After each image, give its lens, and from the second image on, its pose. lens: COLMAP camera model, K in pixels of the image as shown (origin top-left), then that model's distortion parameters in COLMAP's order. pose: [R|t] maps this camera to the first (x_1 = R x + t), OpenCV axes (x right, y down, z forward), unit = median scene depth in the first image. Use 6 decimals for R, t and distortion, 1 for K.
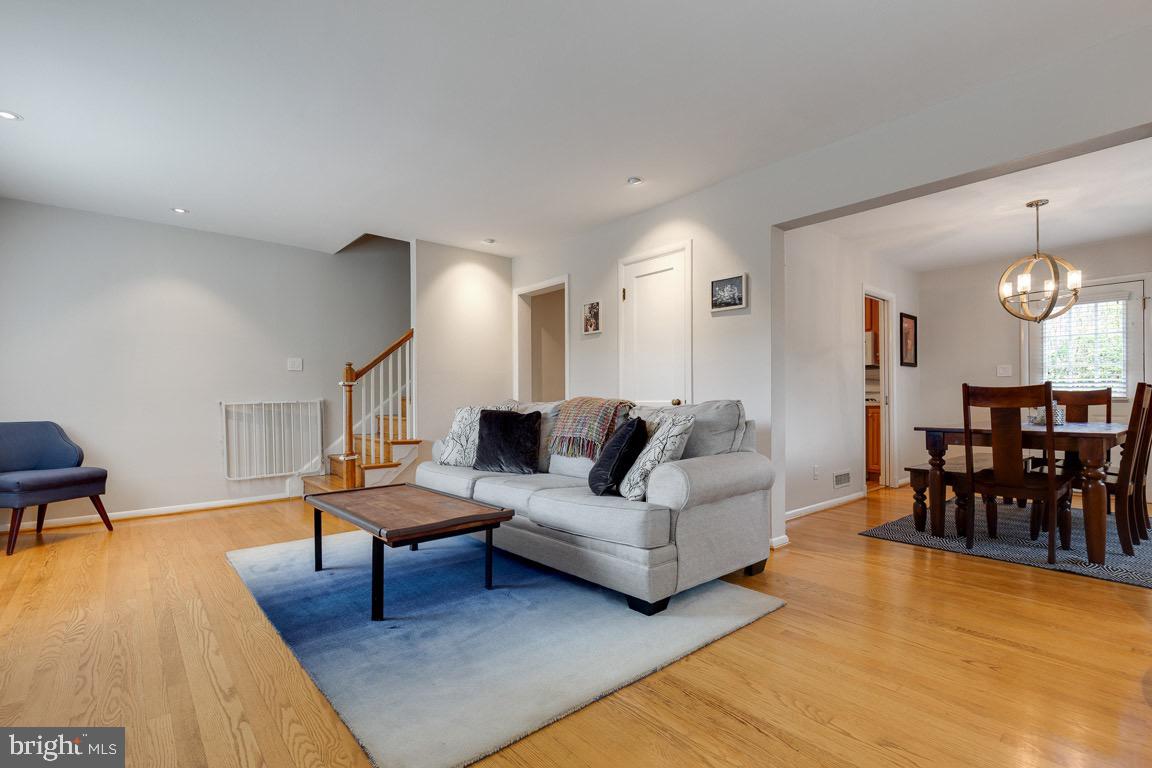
lens RADIAL K [[521.9, 0, 580.0], [0, 521.9, 394.9], [0, 0, 1]] dist [-0.000301, 0.000134]
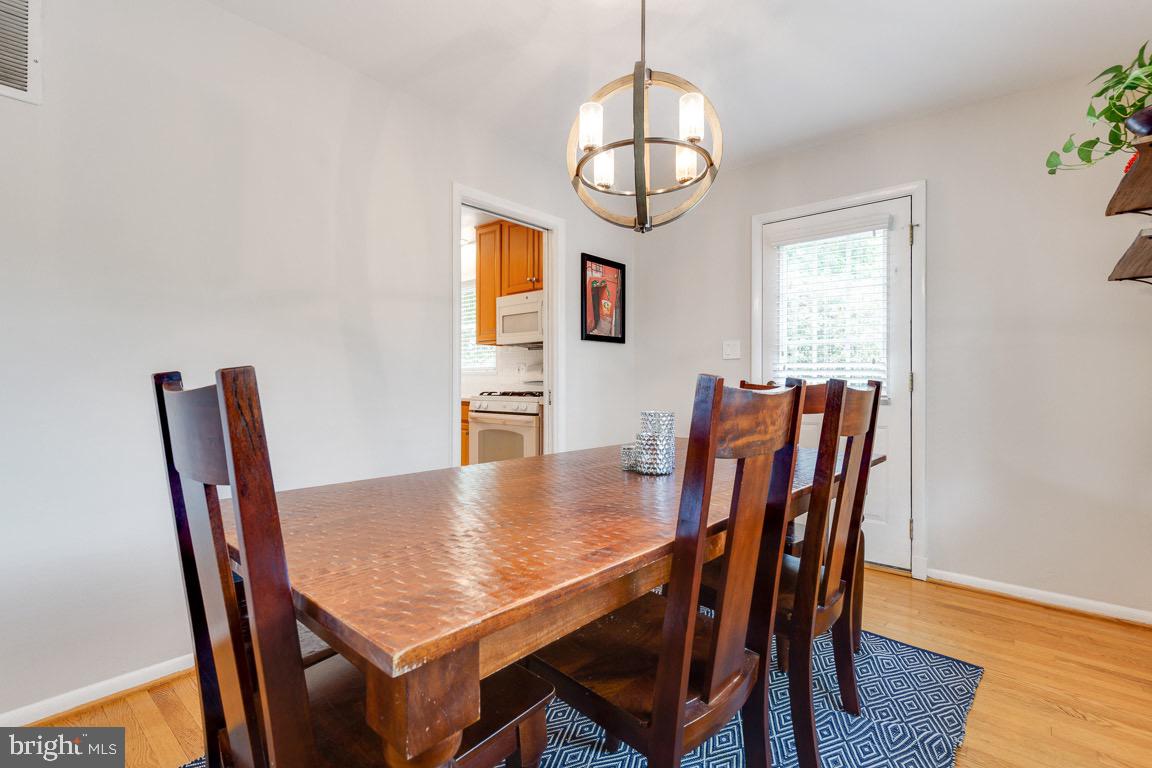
lens RADIAL K [[516.7, 0, 576.0], [0, 516.7, 384.0], [0, 0, 1]] dist [-0.001045, -0.000266]
pose [[0.989997, 0.003000, 0.141059, 0.669876], [-0.005091, 0.999882, 0.014465, -0.016151], [-0.140999, -0.015038, 0.989896, 0.510199]]
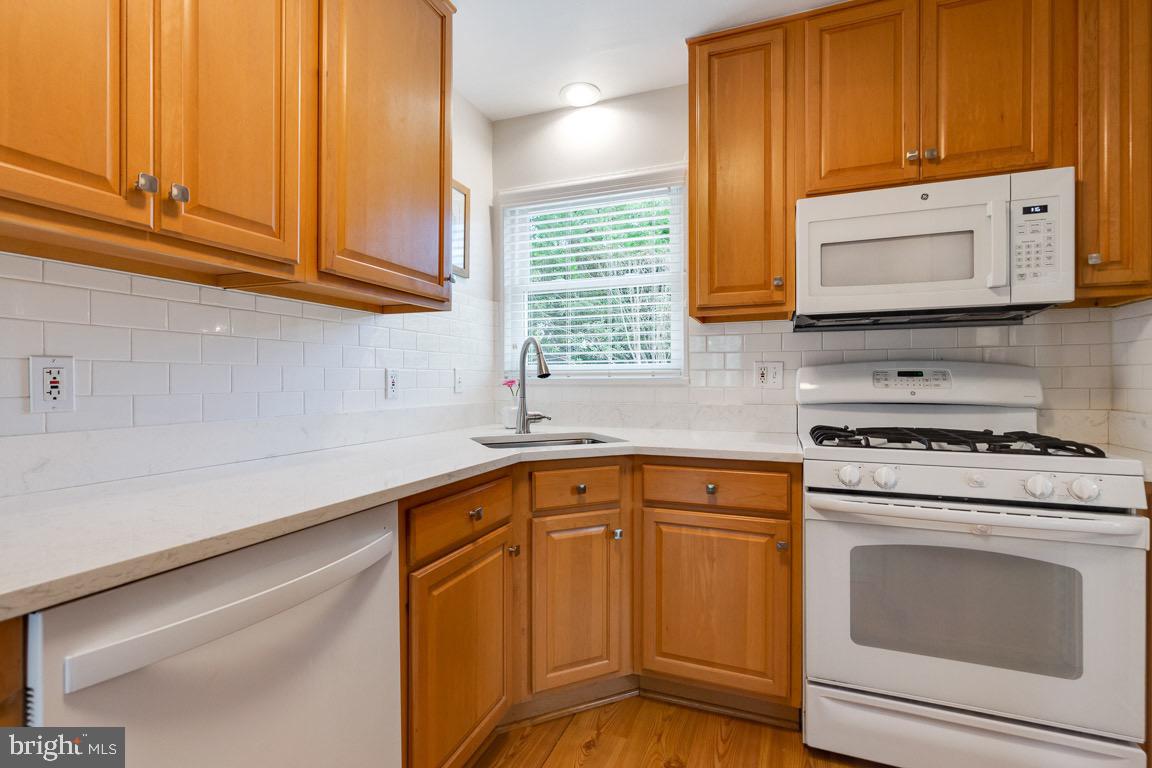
lens RADIAL K [[521.1, 0, 574.4], [0, 521.1, 379.9], [0, 0, 1]] dist [-0.000742, -0.000266]
pose [[0.889376, 0.004678, 0.457153, 0.323977], [-0.007869, 0.999956, 0.005078, -0.025471], [-0.457109, -0.008114, 0.889374, 1.219341]]
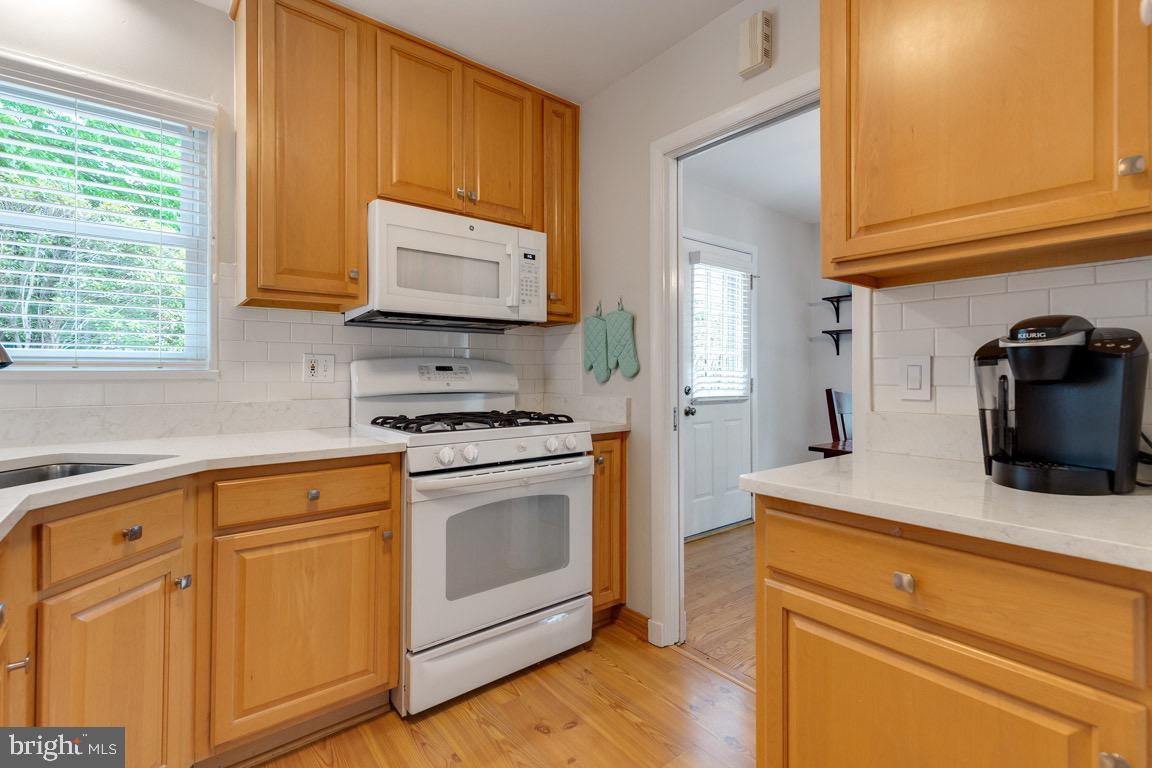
lens RADIAL K [[523.7, 0, 577.3], [0, 523.7, 368.5], [0, 0, 1]] dist [-0.000124, -0.000802]
pose [[0.039039, 0.015086, 0.999124, 0.251462], [-0.009819, 0.999844, -0.014713, -0.024105], [-0.999189, -0.009236, 0.039181, 1.321503]]
